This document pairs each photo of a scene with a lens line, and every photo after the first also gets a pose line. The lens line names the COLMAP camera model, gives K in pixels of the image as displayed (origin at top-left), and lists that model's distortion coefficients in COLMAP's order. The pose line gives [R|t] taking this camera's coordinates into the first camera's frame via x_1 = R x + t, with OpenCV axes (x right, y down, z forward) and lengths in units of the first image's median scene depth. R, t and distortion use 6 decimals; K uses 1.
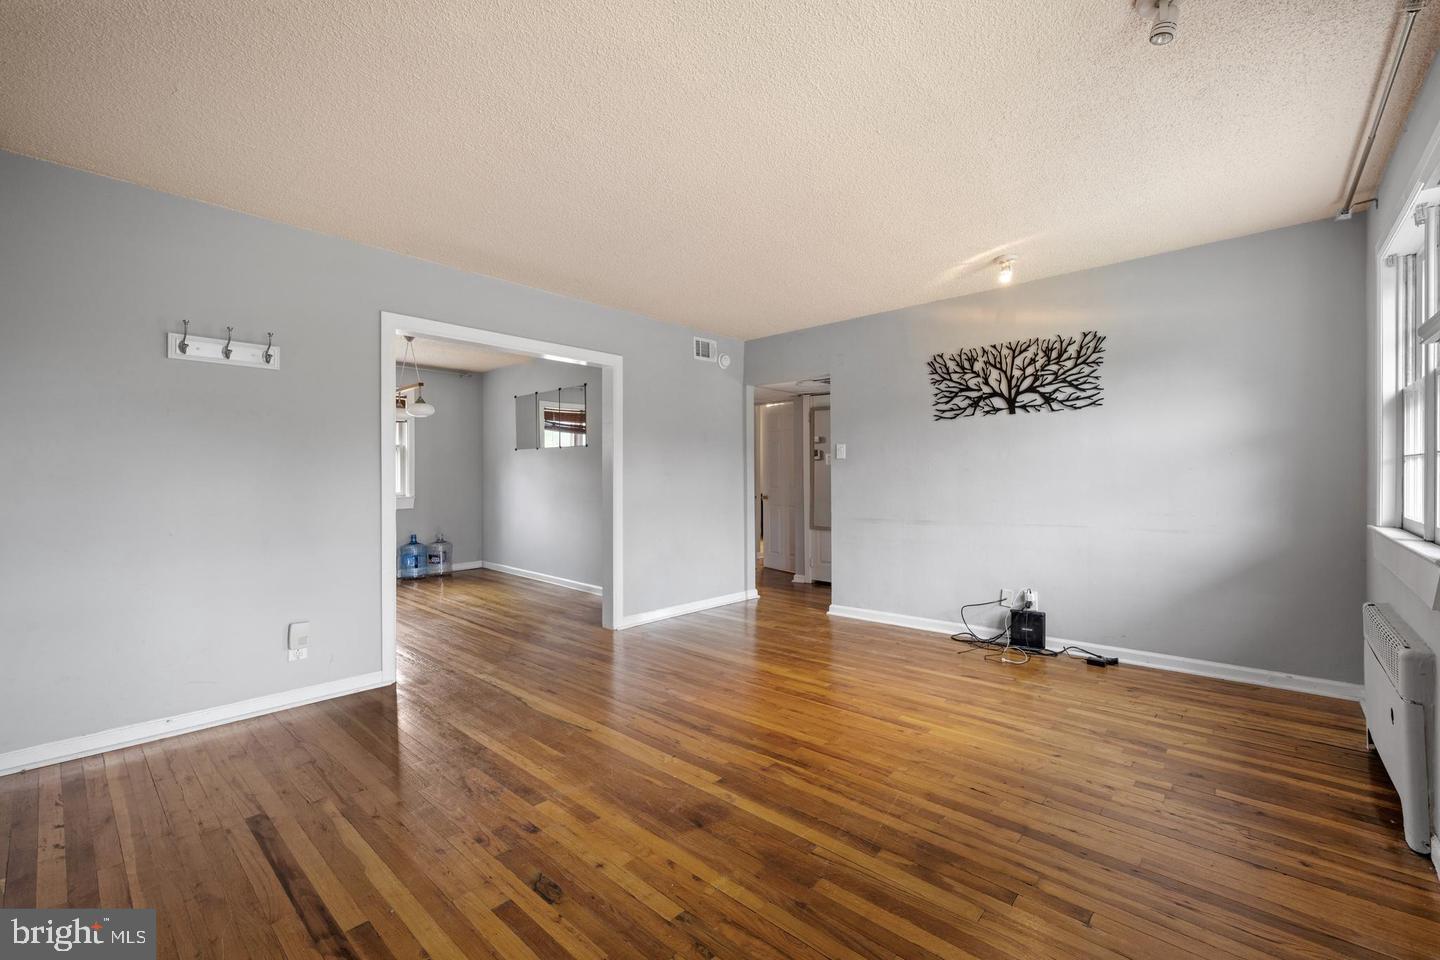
lens RADIAL K [[599.4, 0, 725.6], [0, 599.4, 475.4], [0, 0, 1]] dist [0.000281, -0.000012]
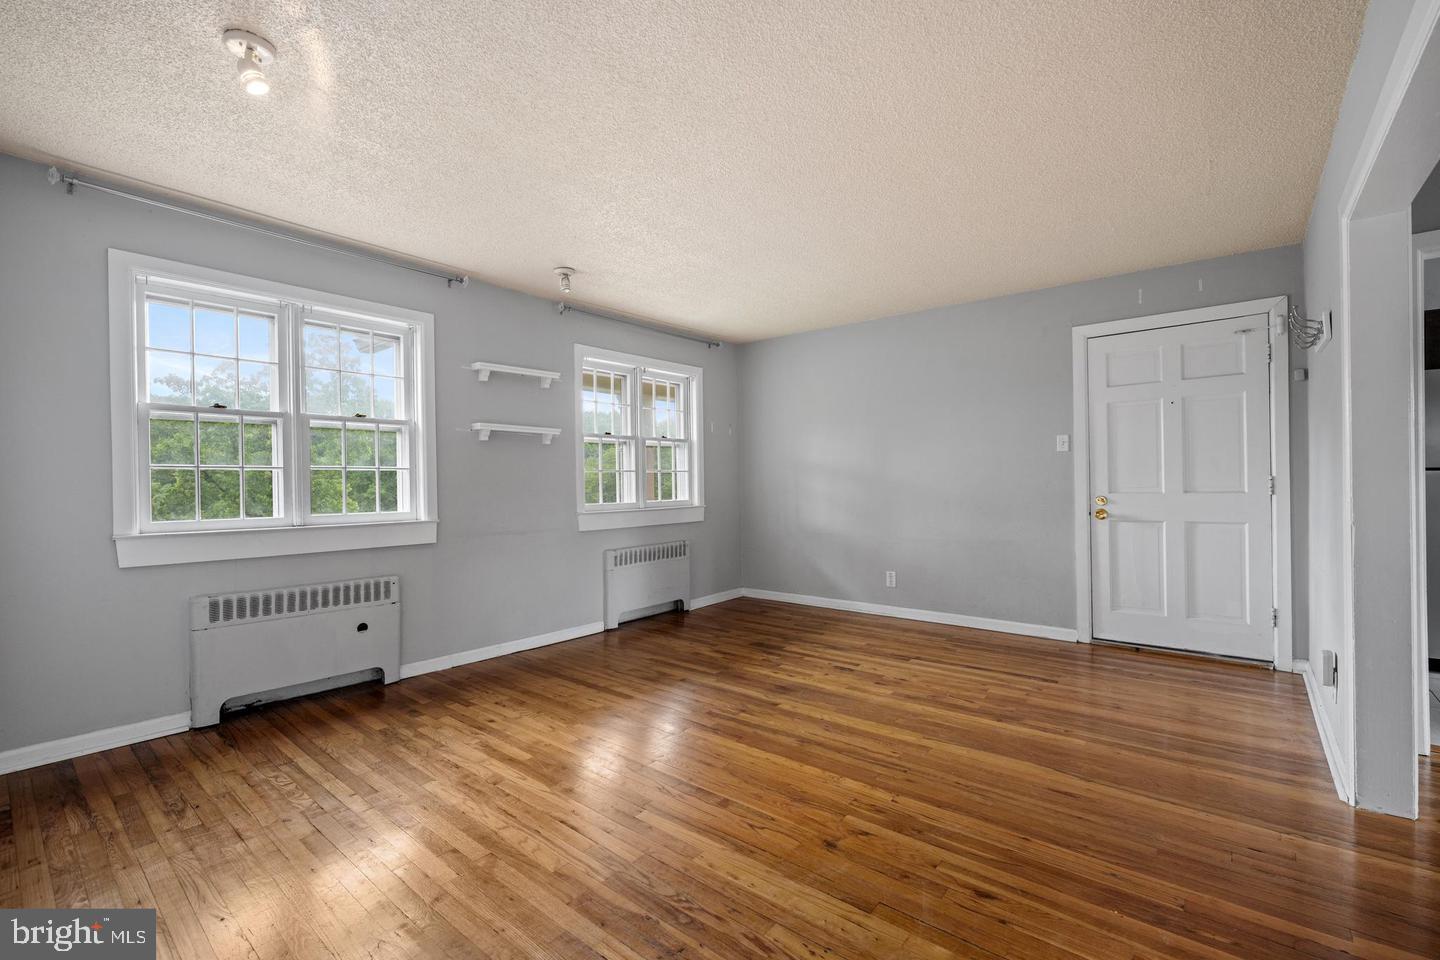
lens RADIAL K [[628.4, 0, 719.5], [0, 628.4, 483.5], [0, 0, 1]] dist [-0.001437, -0.000317]
pose [[-0.999214, 0.014441, -0.036927, 0.093653], [0.014244, 0.999883, 0.005615, 0.004506], [0.037003, 0.005085, -0.999302, 1.382070]]
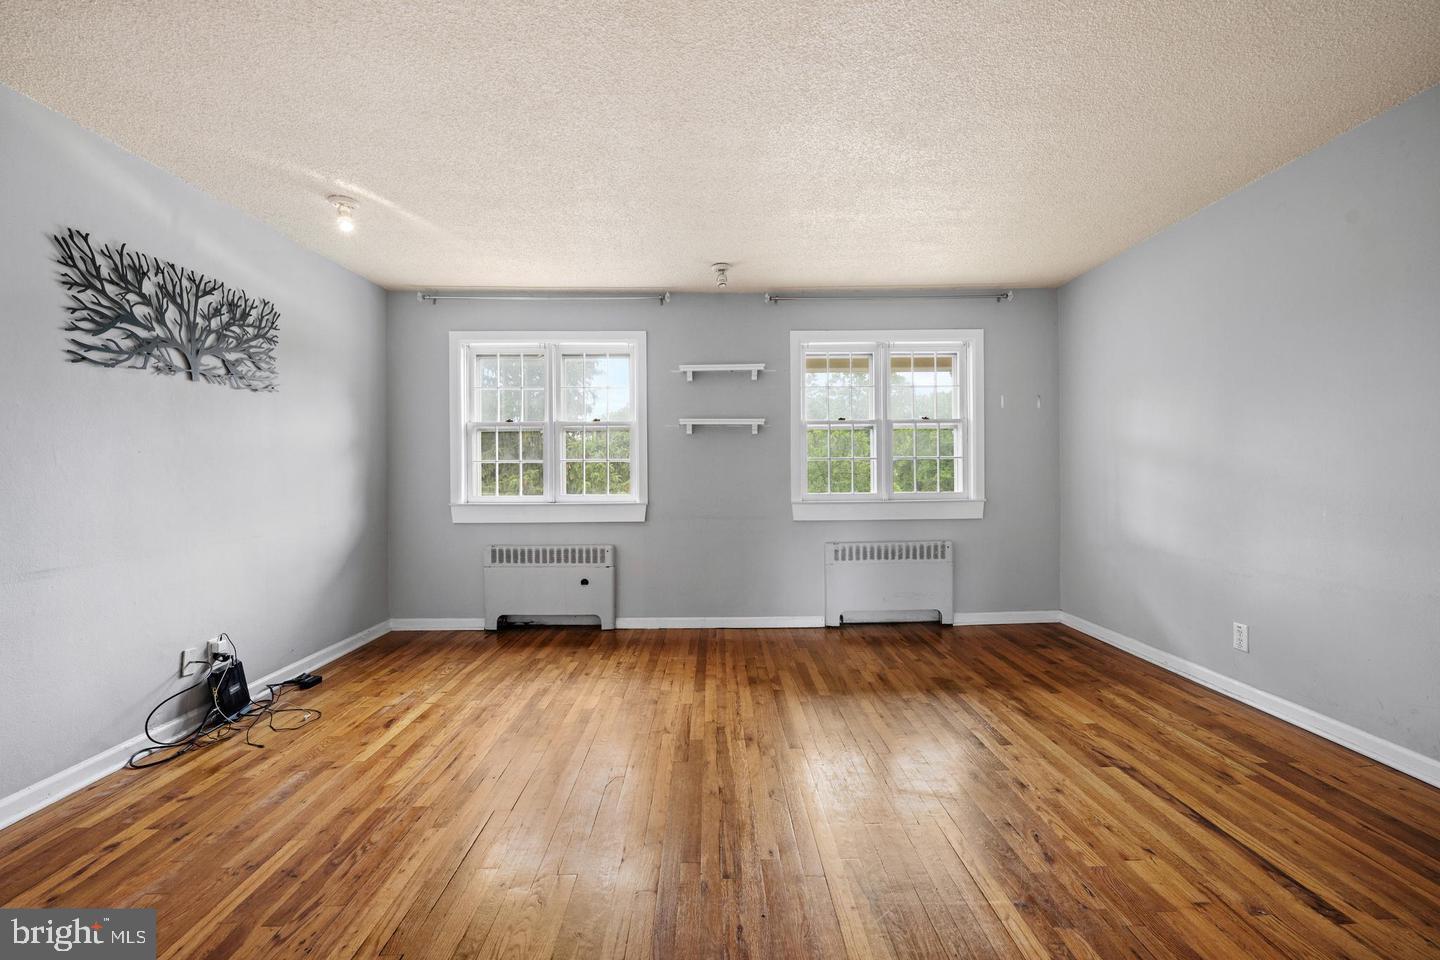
lens RADIAL K [[614.5, 0, 723.0], [0, 614.5, 474.2], [0, 0, 1]] dist [-0.000762, -0.000342]
pose [[-0.676529, 0.008735, 0.736364, -0.430243], [0.013196, 0.999913, 0.000263, 0.008932], [-0.736297, 0.009895, -0.676586, 1.064190]]
